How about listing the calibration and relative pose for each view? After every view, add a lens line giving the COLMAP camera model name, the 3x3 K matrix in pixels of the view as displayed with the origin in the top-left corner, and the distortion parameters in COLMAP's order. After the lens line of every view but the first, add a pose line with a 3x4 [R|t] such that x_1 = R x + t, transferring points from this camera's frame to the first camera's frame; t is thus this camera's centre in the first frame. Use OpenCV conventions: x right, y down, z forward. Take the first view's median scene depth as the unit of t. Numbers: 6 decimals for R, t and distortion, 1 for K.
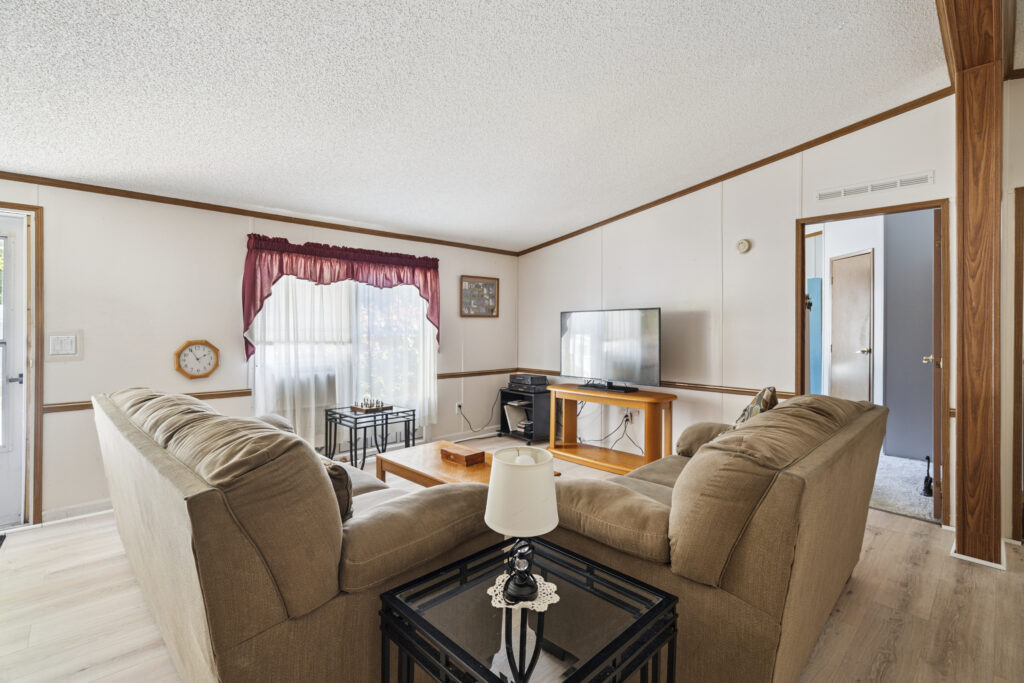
lens RADIAL K [[466.4, 0, 511.5], [0, 466.4, 335.2], [0, 0, 1]] dist [-0.005135, 0.002771]
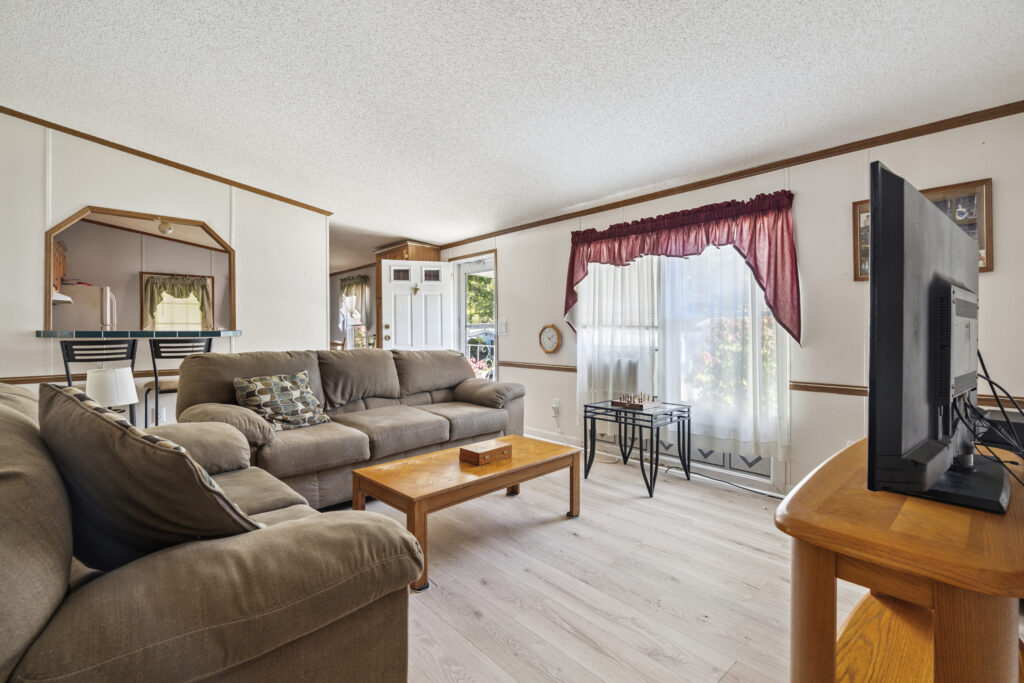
lens RADIAL K [[466.4, 0, 511.6], [0, 466.4, 333.3], [0, 0, 1]] dist [-0.005135, 0.002771]
pose [[-0.019515, 0.002347, -0.999807, 0.552847], [-0.010518, 0.999941, 0.002553, 0.029251], [0.999754, 0.010566, -0.019490, 0.797801]]
